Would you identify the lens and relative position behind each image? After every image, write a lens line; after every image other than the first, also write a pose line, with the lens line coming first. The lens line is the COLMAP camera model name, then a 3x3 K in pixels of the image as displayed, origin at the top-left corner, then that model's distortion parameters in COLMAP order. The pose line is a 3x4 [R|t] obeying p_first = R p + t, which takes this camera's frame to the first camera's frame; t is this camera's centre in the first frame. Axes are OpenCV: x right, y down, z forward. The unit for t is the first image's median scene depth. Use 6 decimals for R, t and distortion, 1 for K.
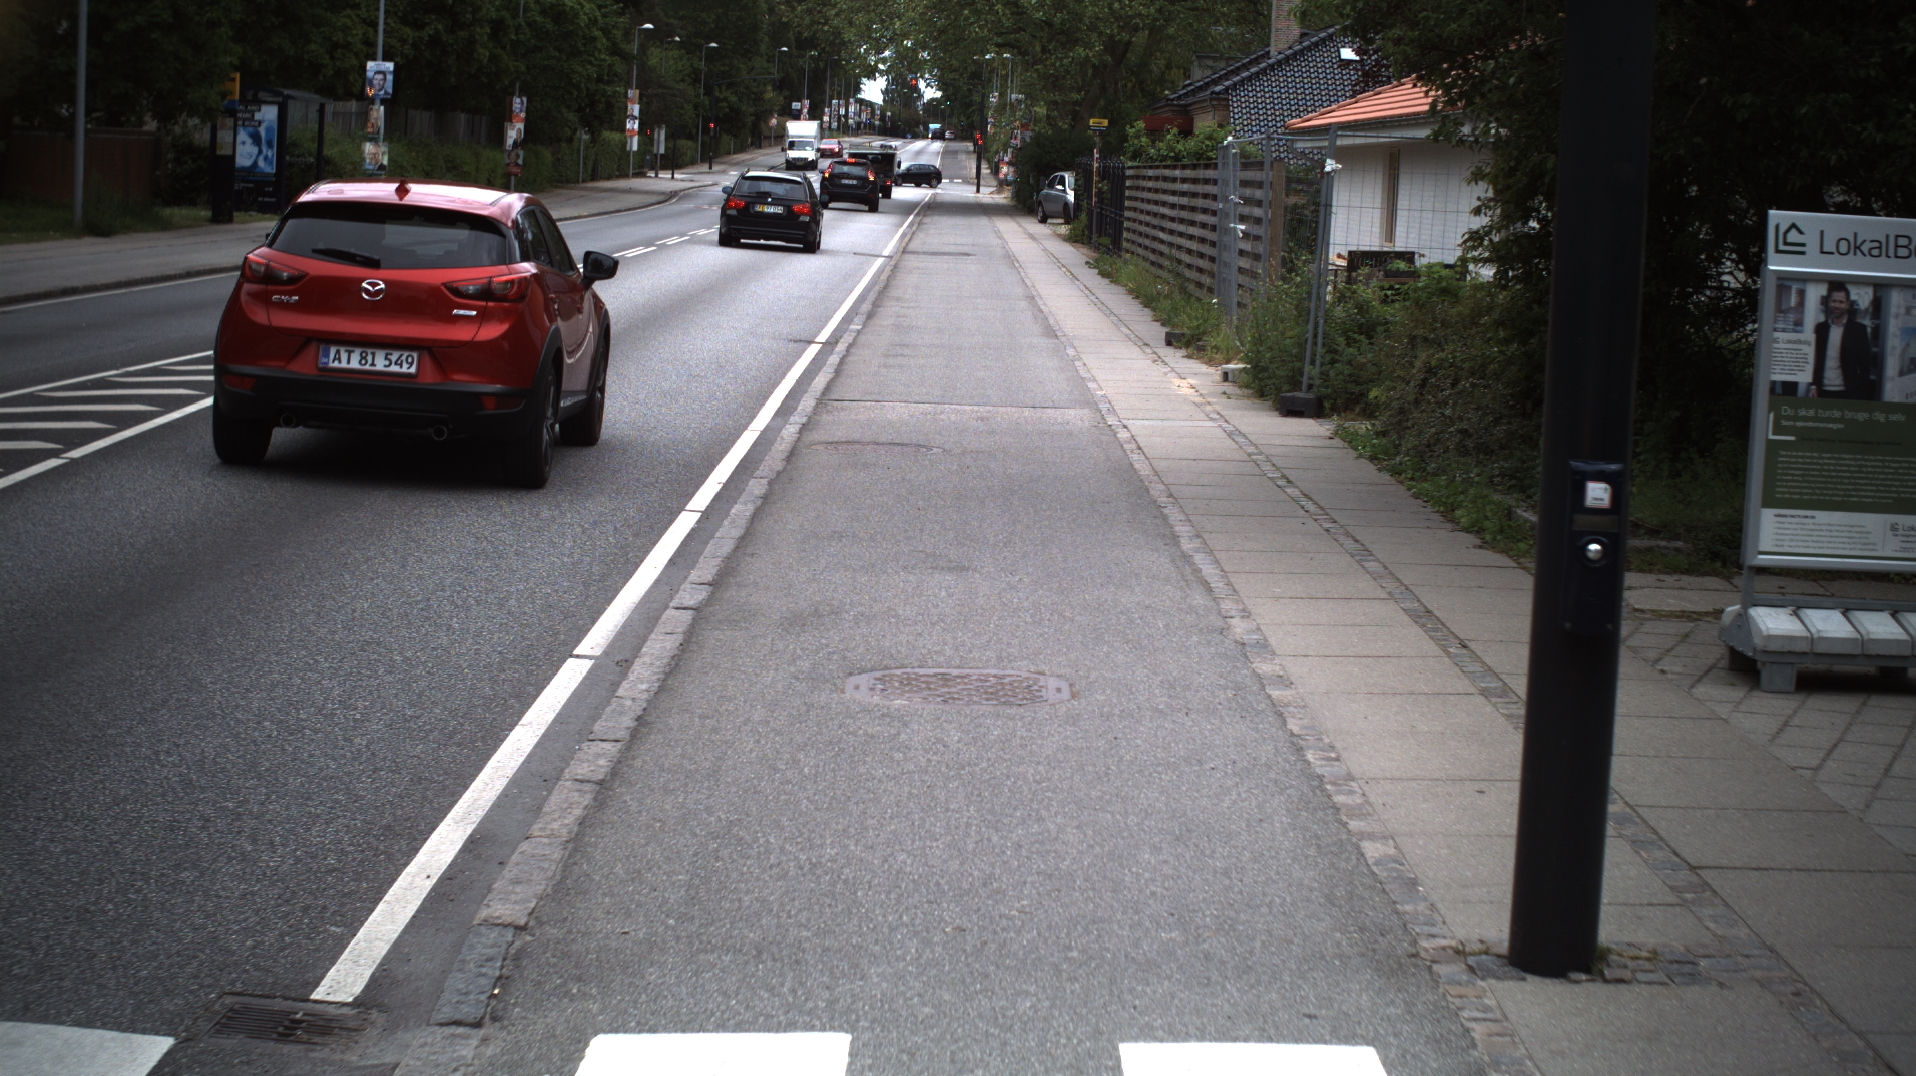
lens RADIAL K [[3219.2, 0, 958.0], [0, 3219.2, 538.0], [0, 0, 1]] dist [-0.263198, 0.249820]
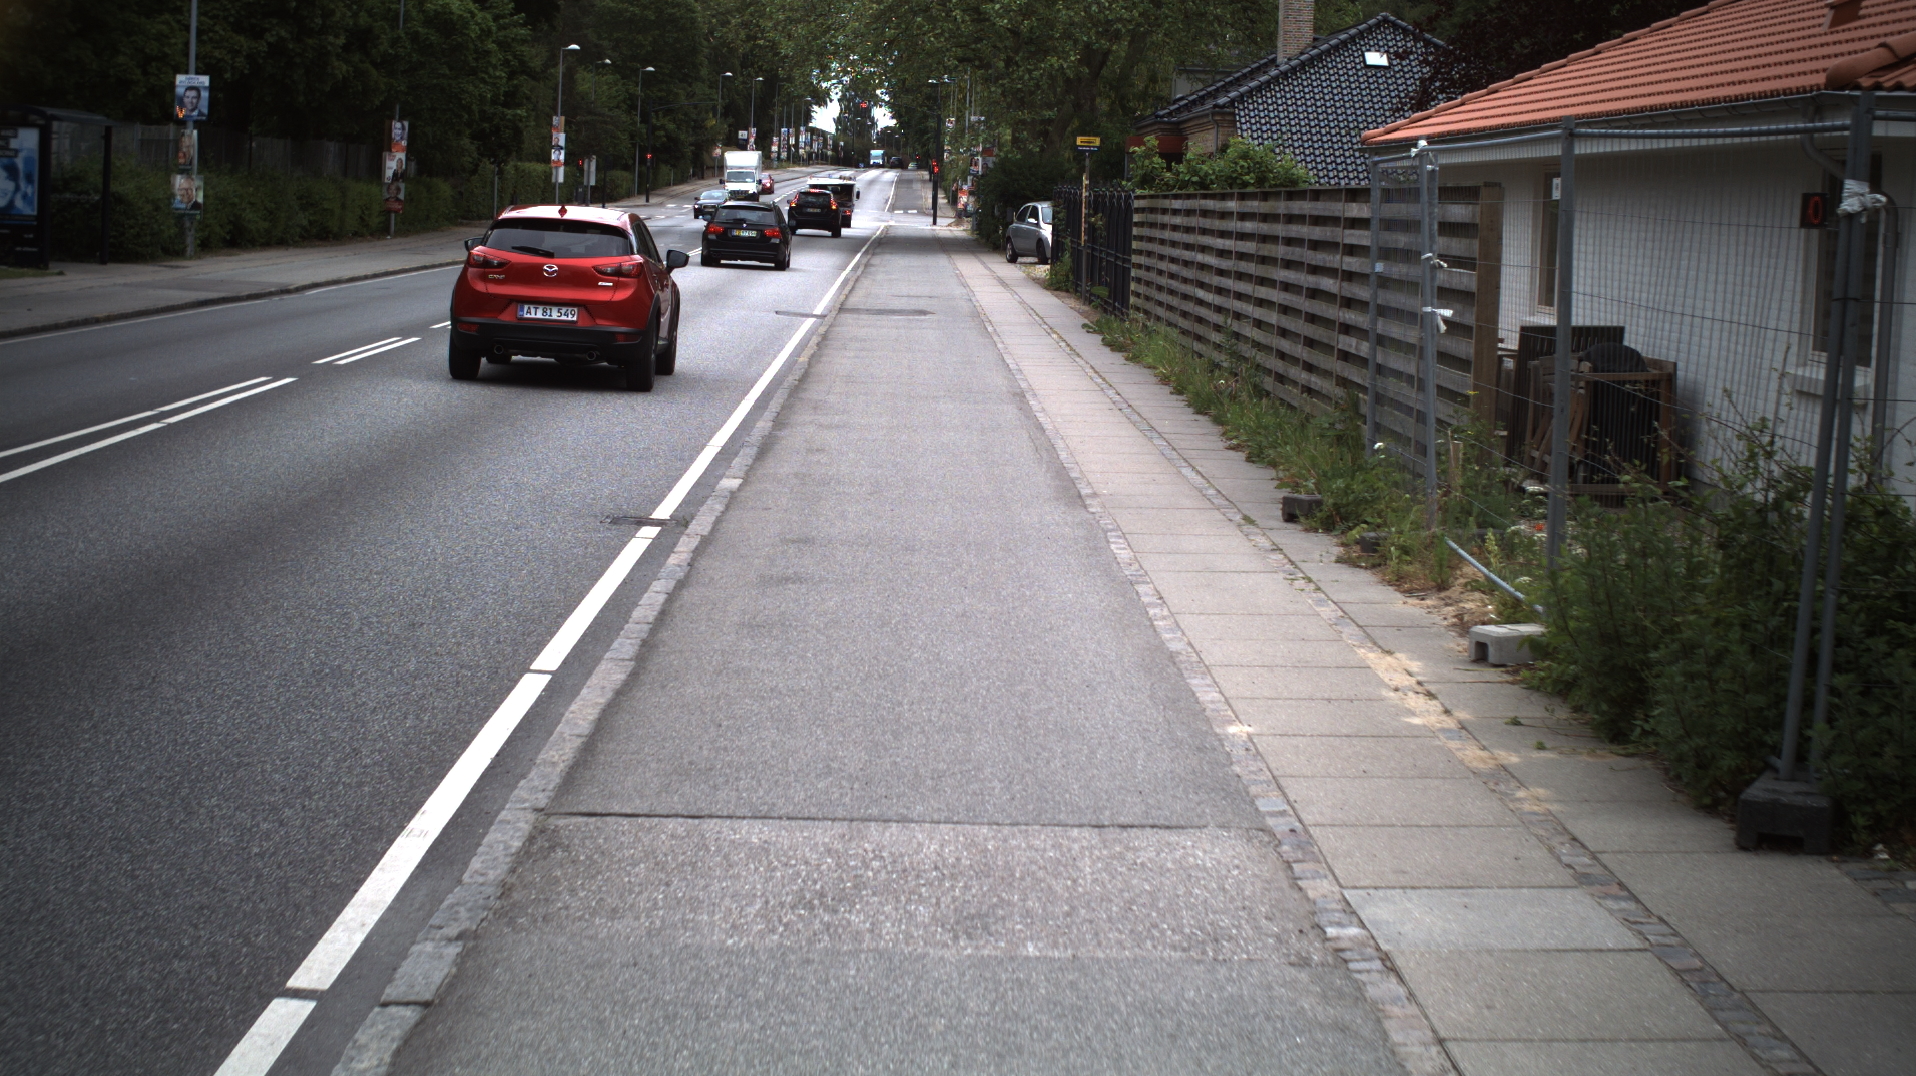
lens RADIAL K [[3219.2, 0, 958.0], [0, 3219.2, 538.0], [0, 0, 1]] dist [-0.263198, 0.249820]
pose [[0.999863, -0.010534, 0.012732, 0.000820], [0.010649, 0.999903, -0.008988, -0.028861], [-0.012636, 0.009123, 0.999879, 0.245347]]
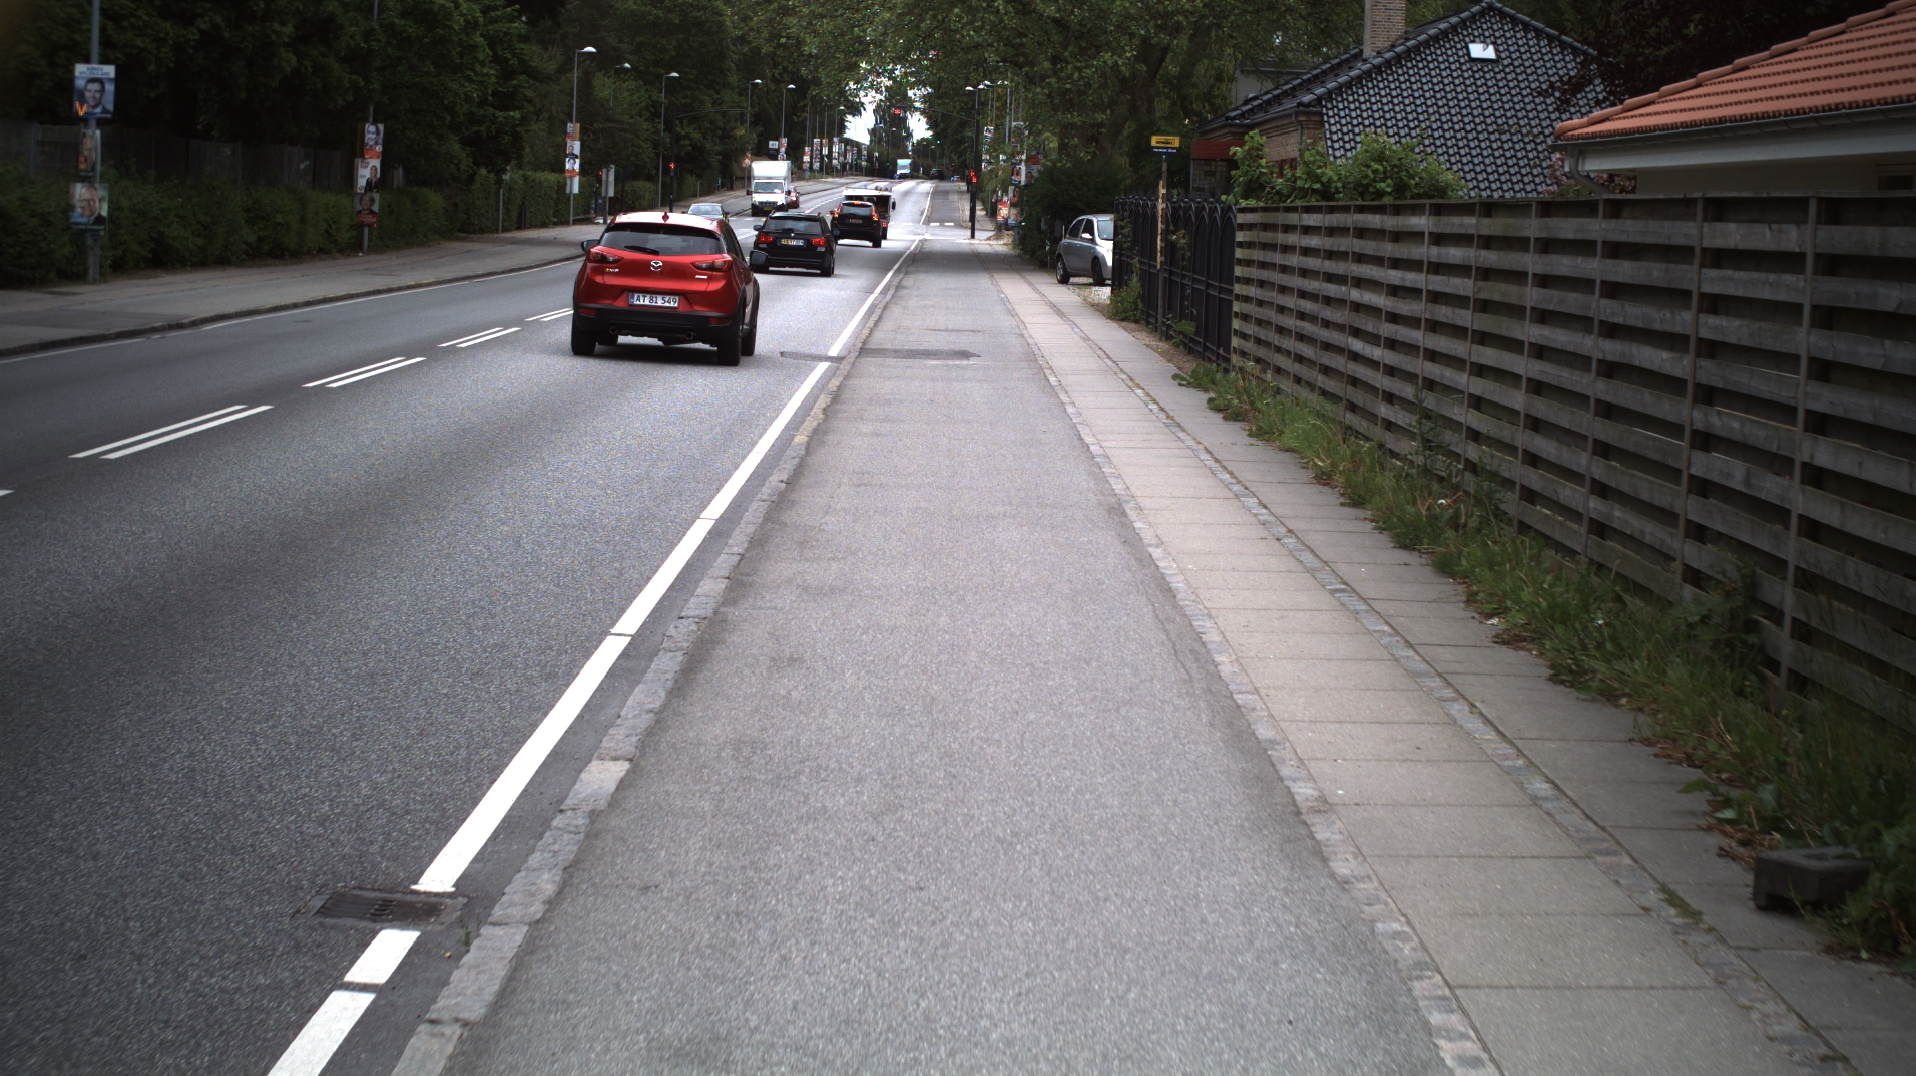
lens RADIAL K [[3219.2, 0, 958.0], [0, 3219.2, 538.0], [0, 0, 1]] dist [-0.263198, 0.249820]
pose [[0.999953, -0.009595, 0.001703, 0.000020], [0.009616, 0.999872, -0.012750, -0.047912], [-0.001581, 0.012766, 0.999917, 0.409306]]
